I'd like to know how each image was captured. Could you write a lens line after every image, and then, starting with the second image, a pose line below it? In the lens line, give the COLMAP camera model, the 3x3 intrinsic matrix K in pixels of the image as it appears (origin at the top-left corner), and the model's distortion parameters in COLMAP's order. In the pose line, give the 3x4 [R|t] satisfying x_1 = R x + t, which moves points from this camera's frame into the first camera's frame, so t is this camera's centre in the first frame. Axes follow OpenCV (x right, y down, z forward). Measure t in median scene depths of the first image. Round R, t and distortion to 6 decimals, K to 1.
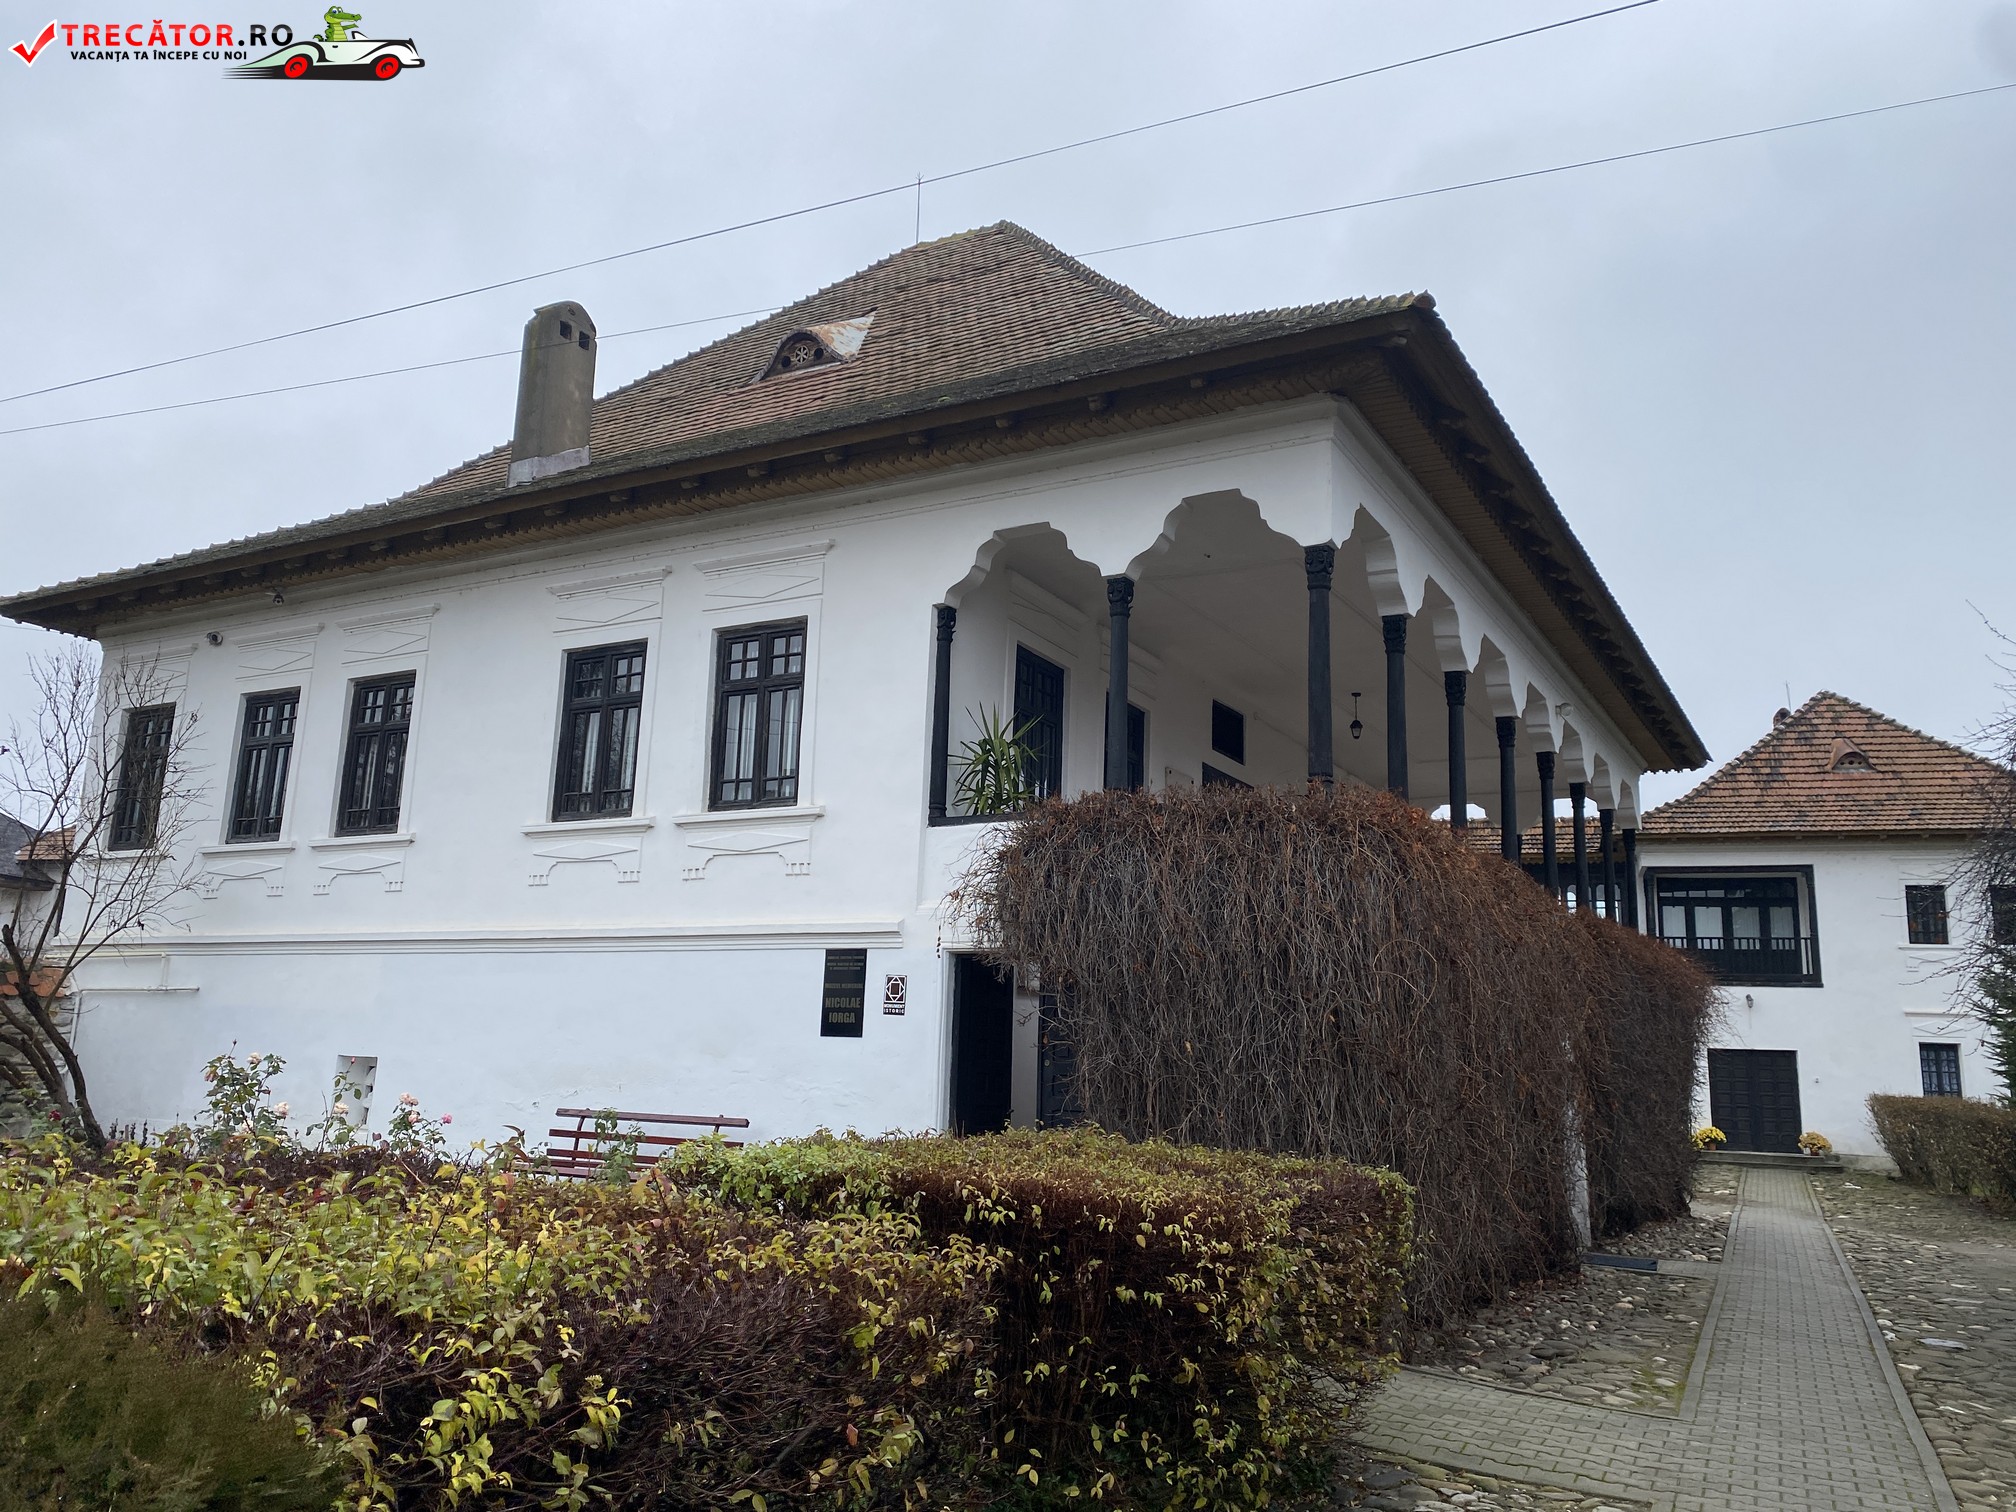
lens RADIAL K [[1513.0, 0, 996.2], [0, 1513.0, 741.0], [0, 0, 1]] dist [0.053197, -0.055018]
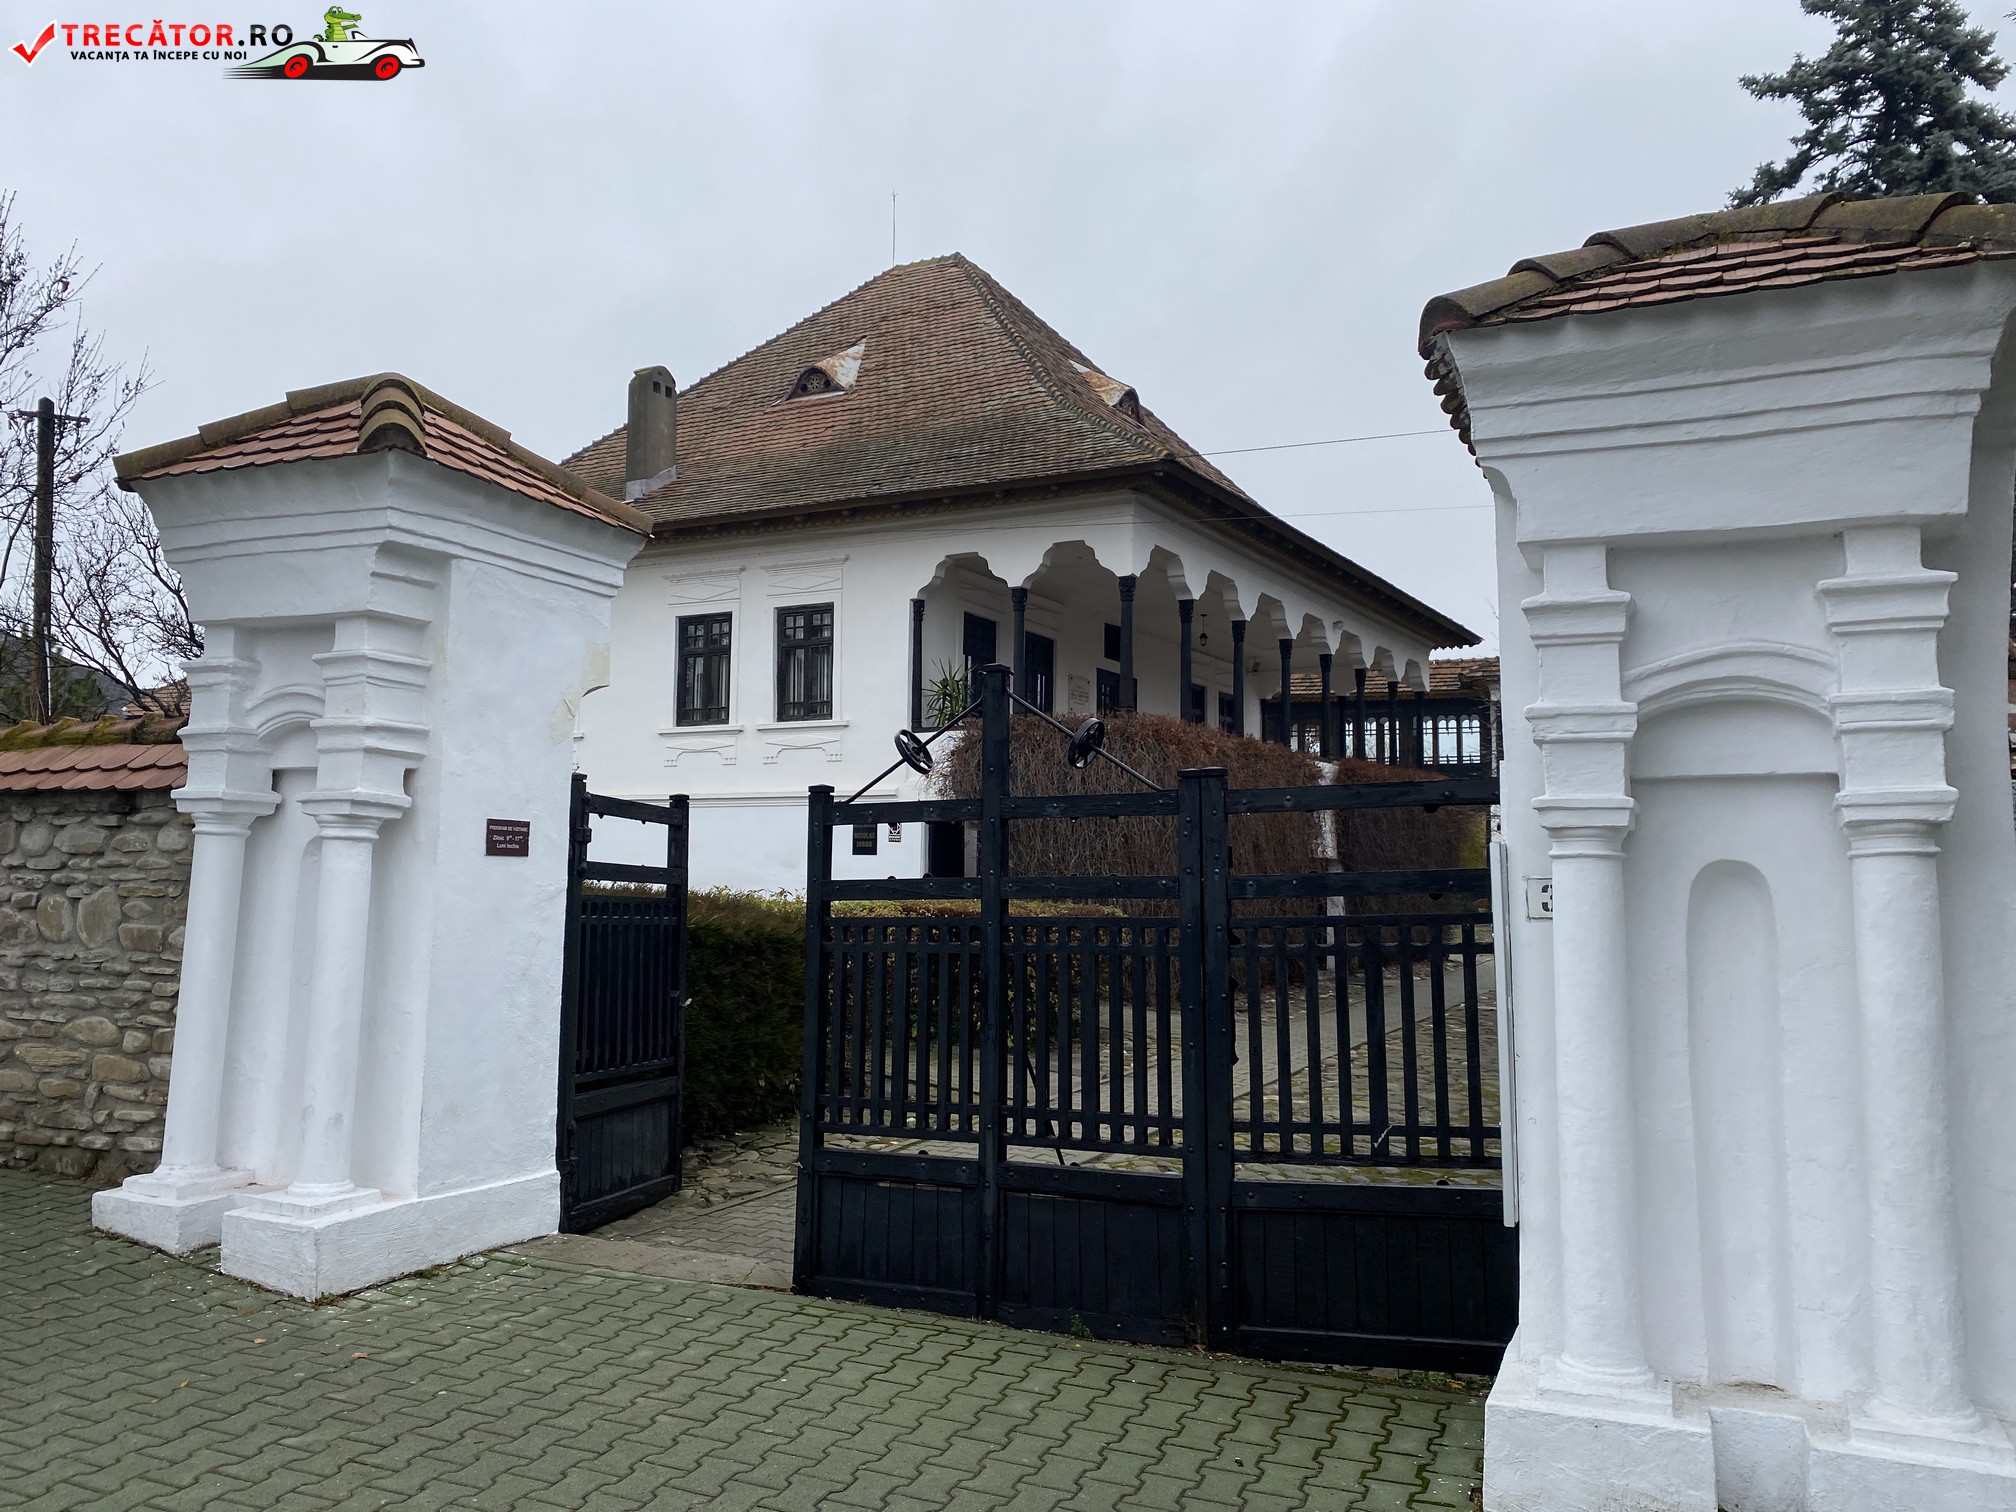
lens RADIAL K [[1545.2, 0, 1058.7], [0, 1545.2, 753.4], [0, 0, 1]] dist [0.001958, -0.058202]
pose [[0.998909, -0.023381, 0.040417, 0.043582], [0.017766, 0.990810, 0.134091, -0.131382], [-0.043181, -0.133227, 0.990144, -0.638822]]
